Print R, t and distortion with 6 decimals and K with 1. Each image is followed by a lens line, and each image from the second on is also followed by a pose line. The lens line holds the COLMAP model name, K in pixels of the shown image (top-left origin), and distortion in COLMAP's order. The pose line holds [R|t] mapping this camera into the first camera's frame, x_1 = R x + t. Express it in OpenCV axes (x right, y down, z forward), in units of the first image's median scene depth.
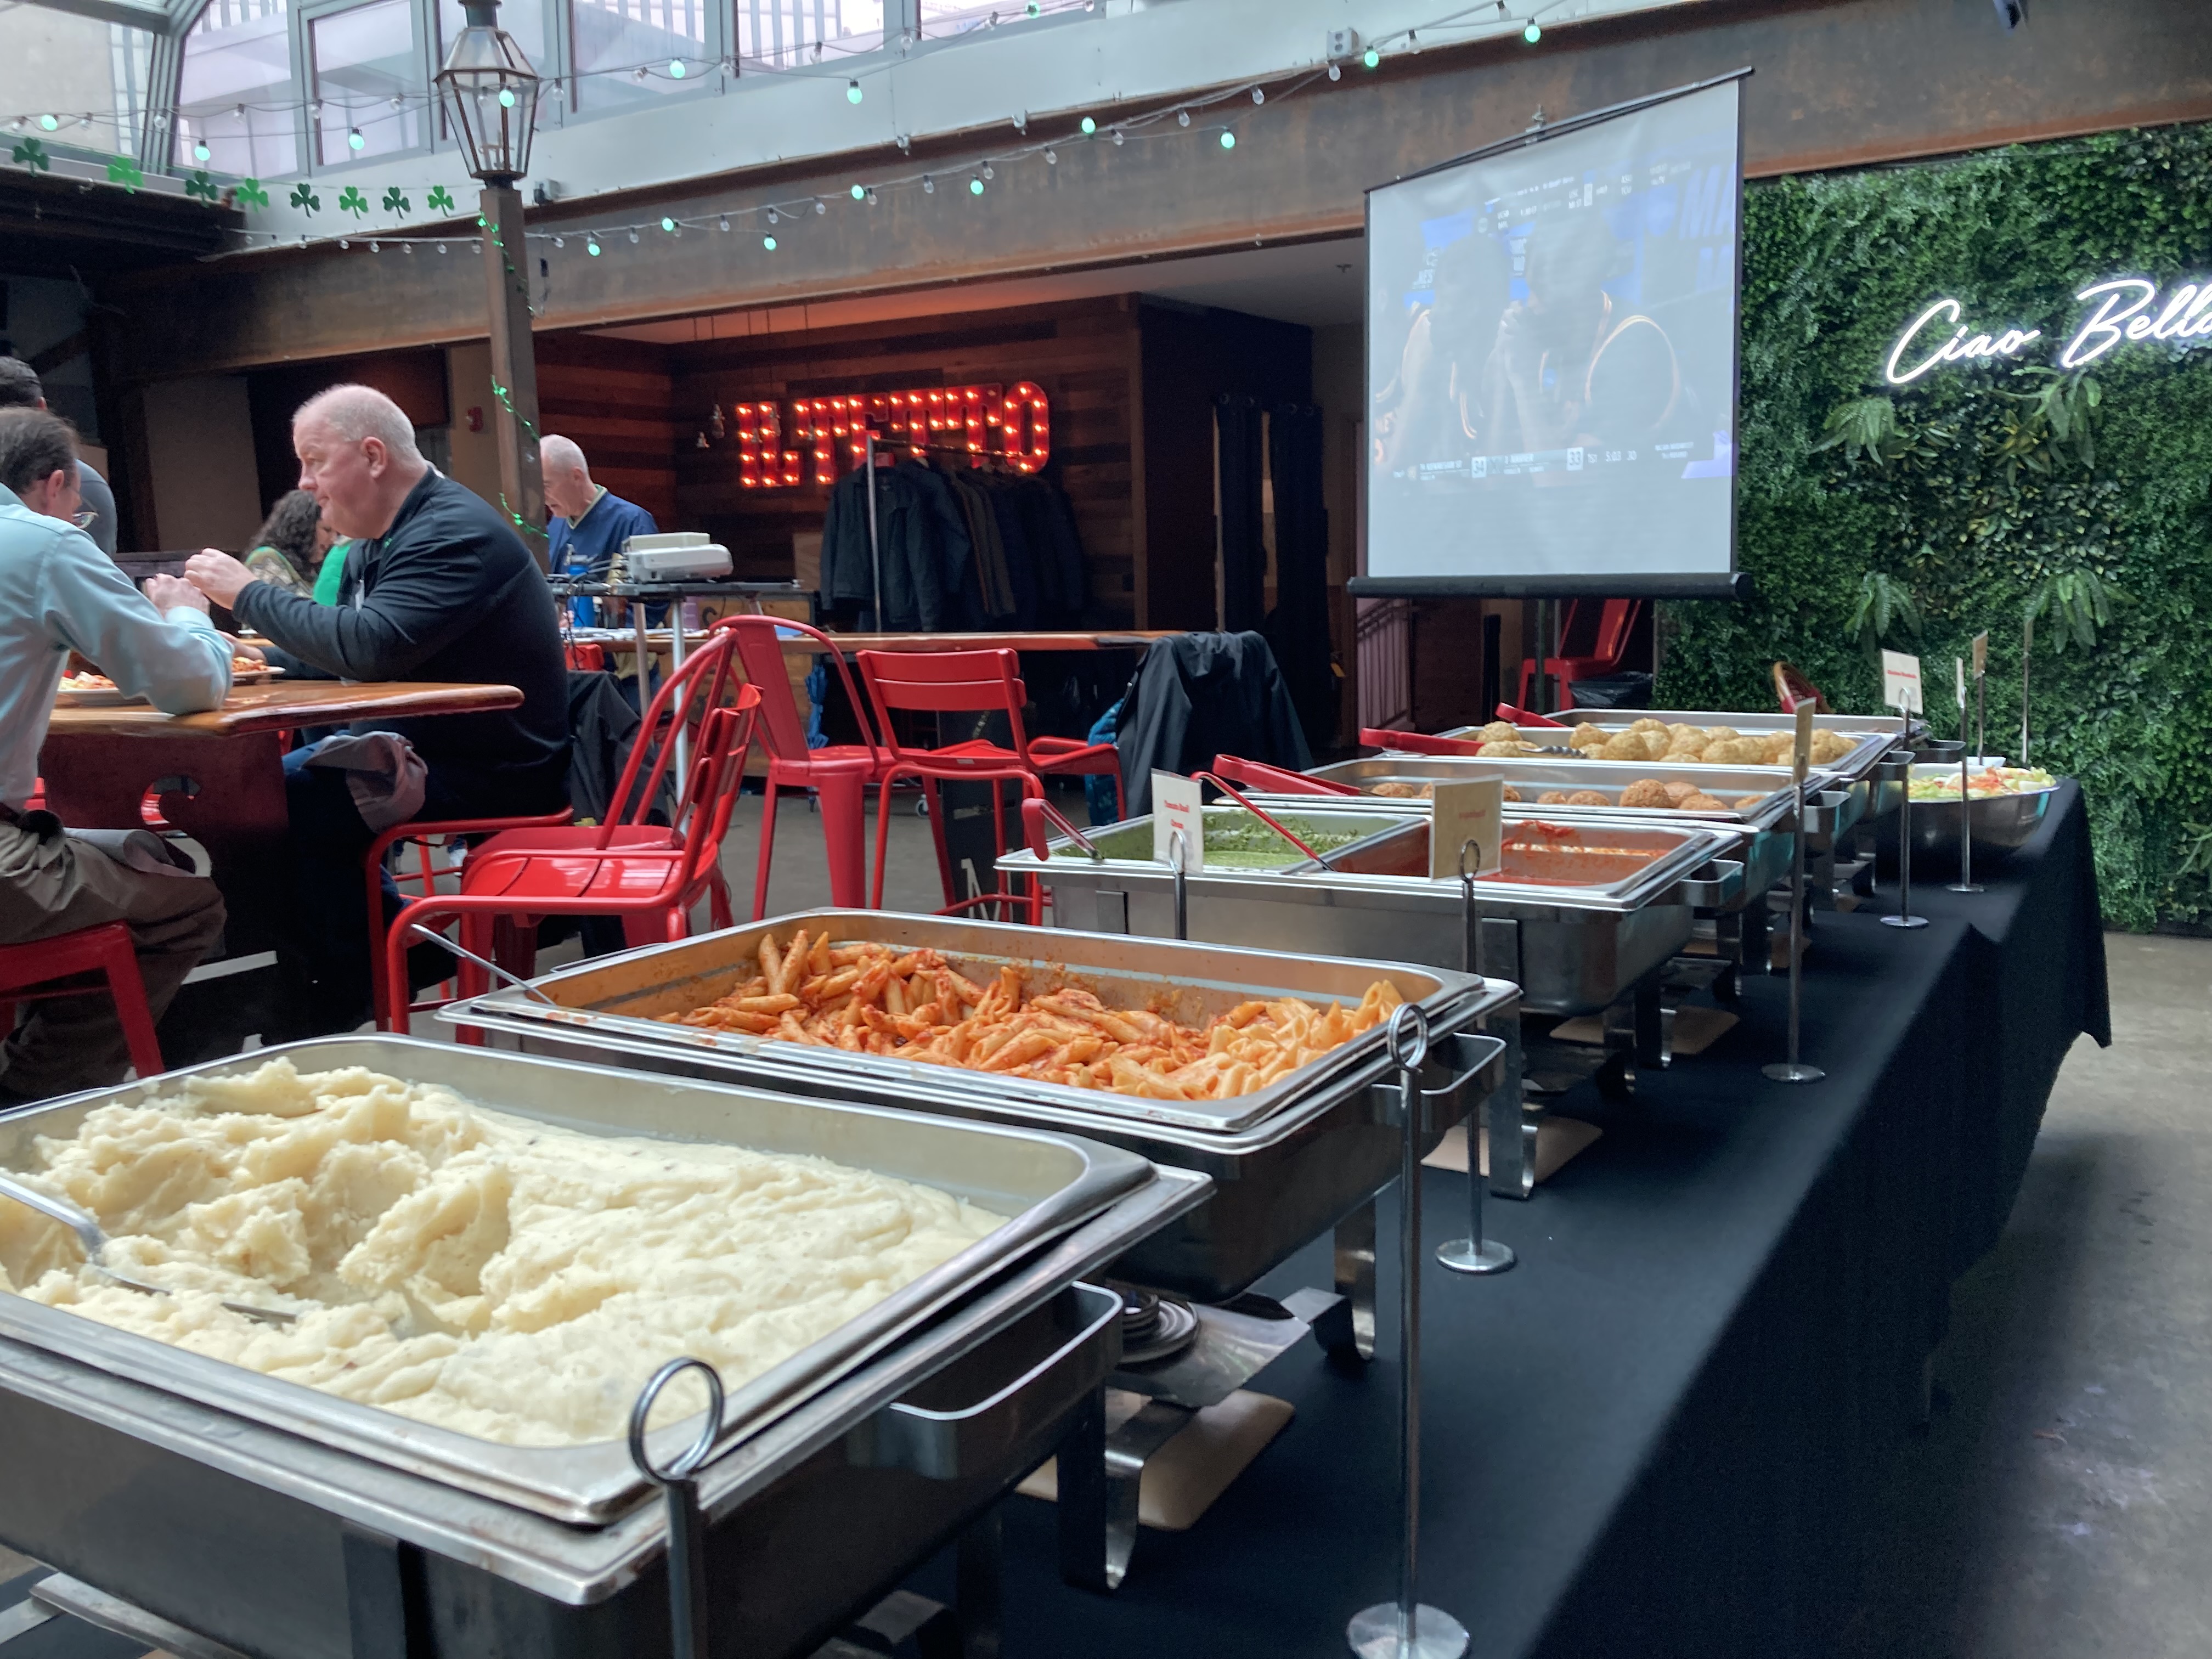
lens RADIAL K [[1807.5, 0, 1109.6], [0, 1807.5, 817.7], [0, 0, 1]] dist [0.053930, -0.061900]
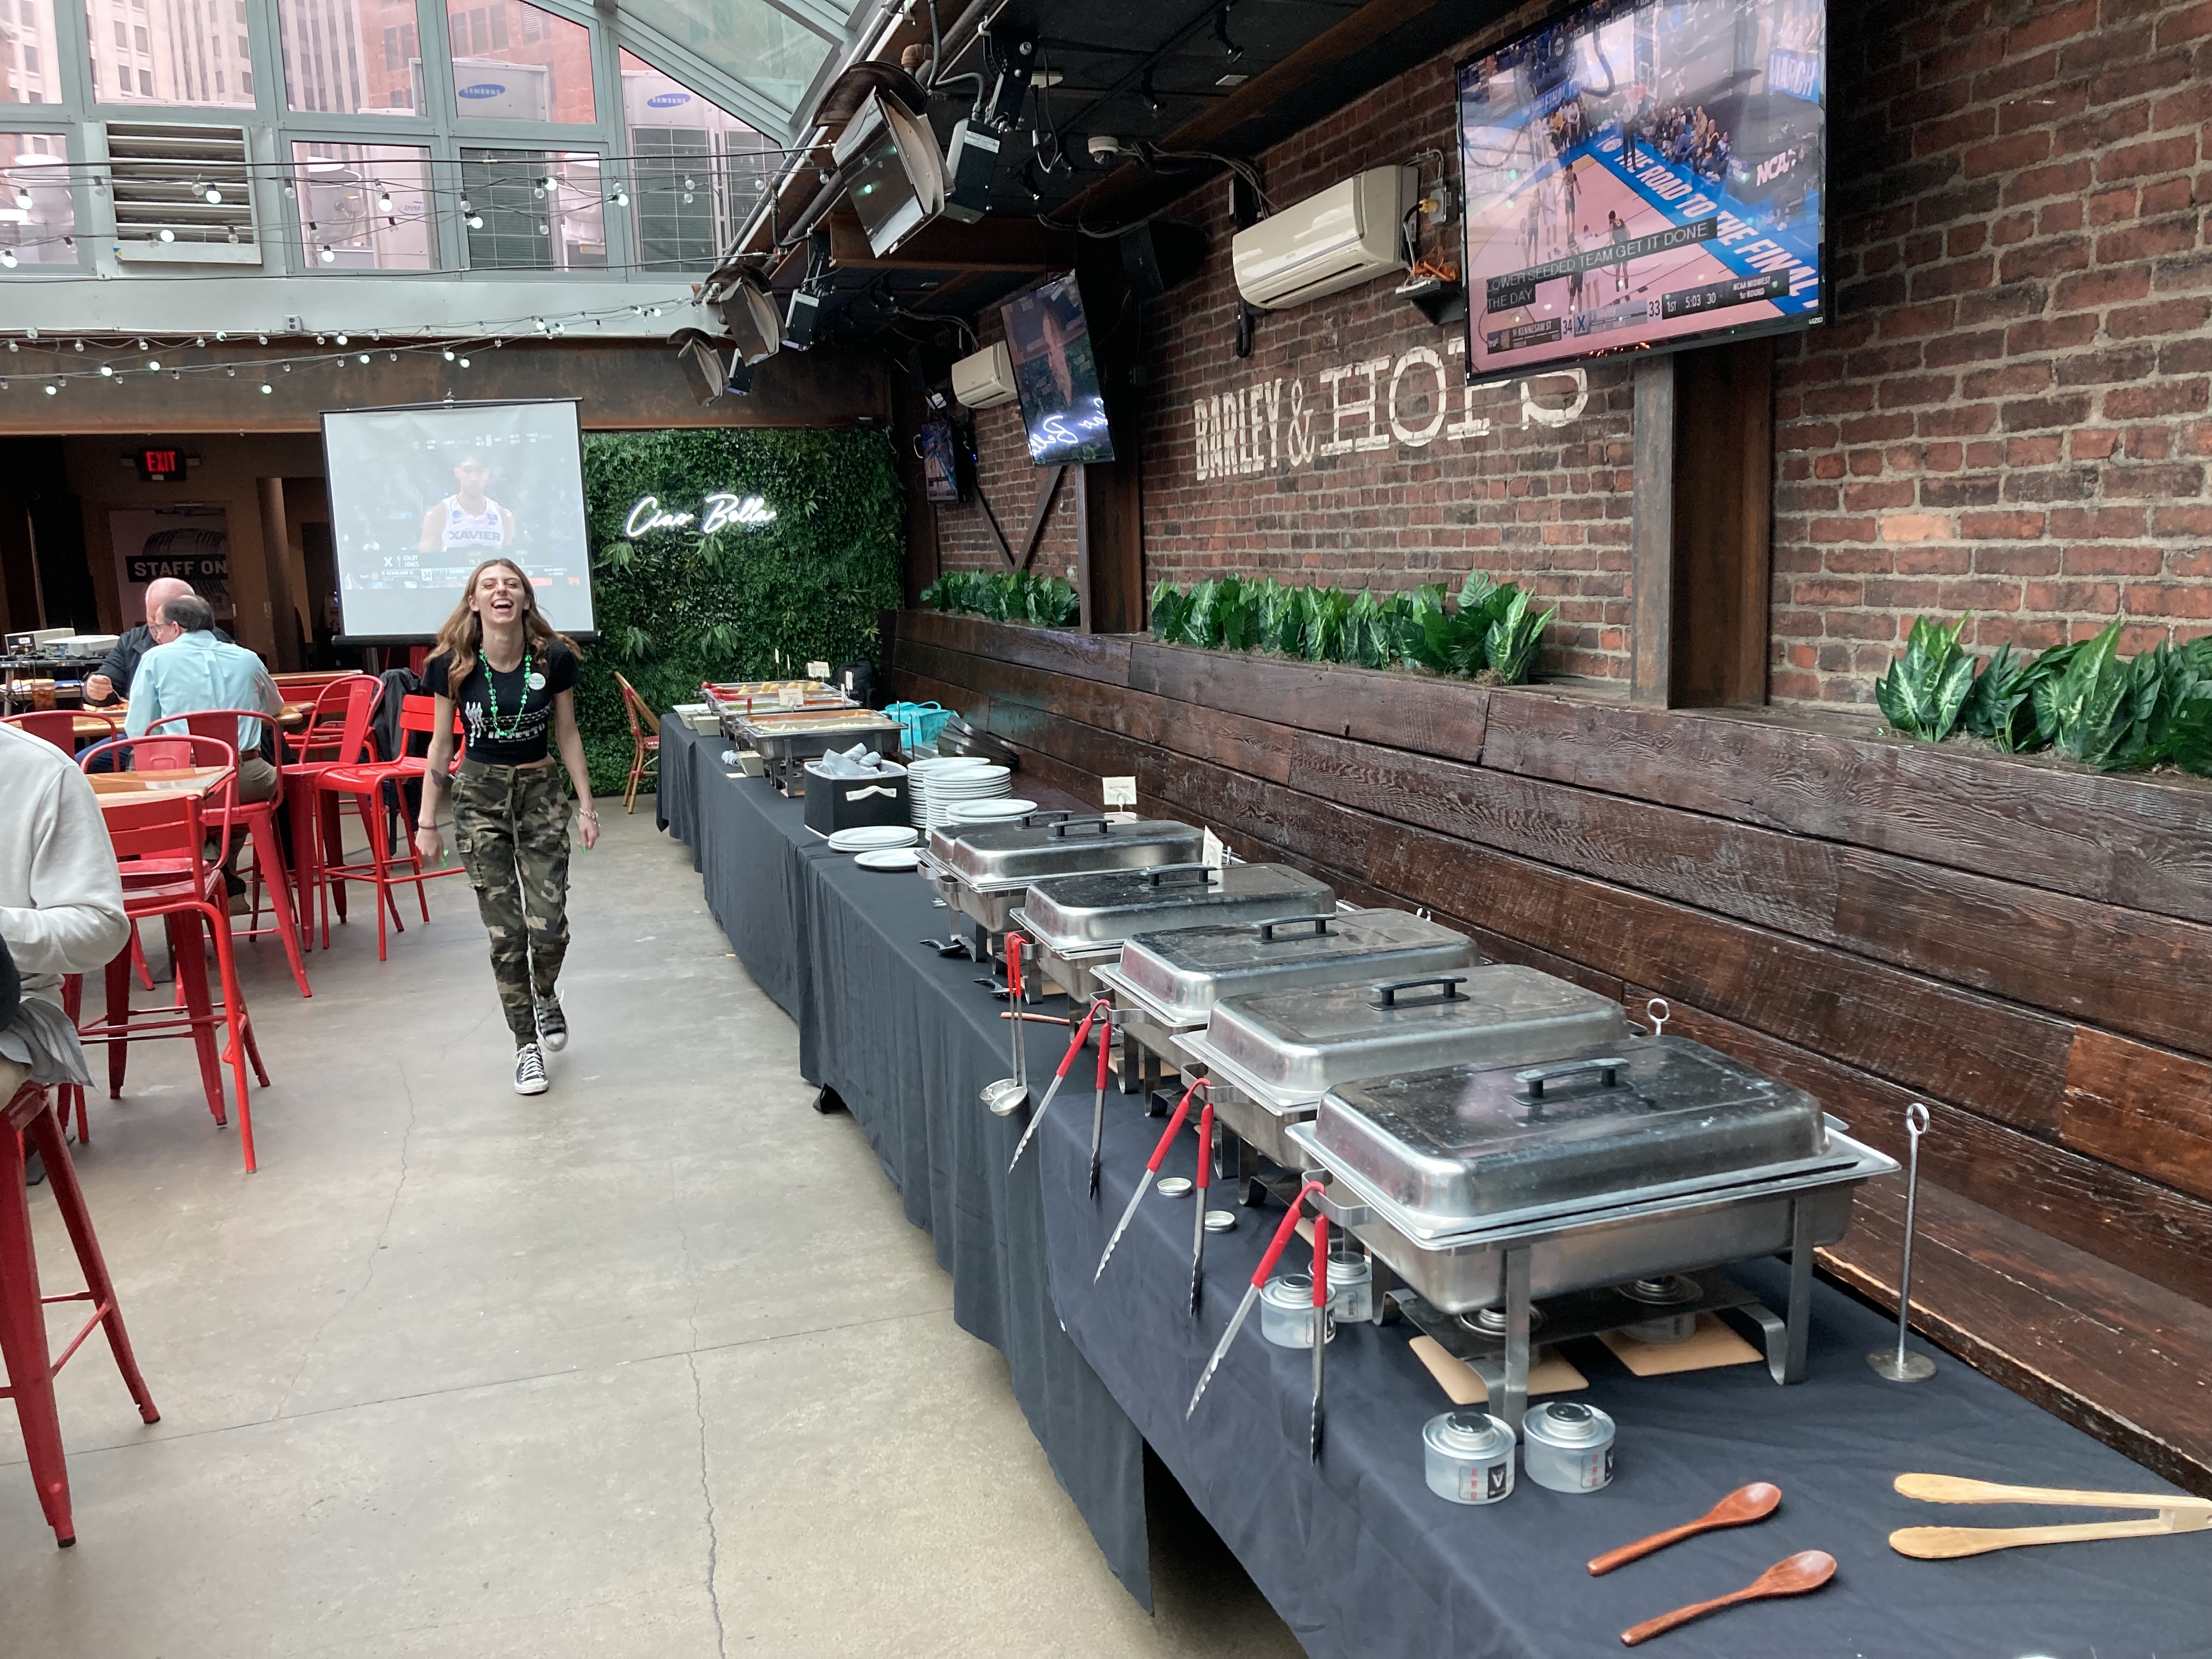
lens RADIAL K [[1807.5, 0, 1095.4], [0, 1807.5, 833.6], [0, 0, 1]] dist [0.053930, -0.061900]
pose [[0.661274, -0.124315, 0.739772, -0.818623], [0.121004, 0.990935, 0.058357, 0.041809], [-0.740321, 0.050925, 0.670322, -0.783360]]
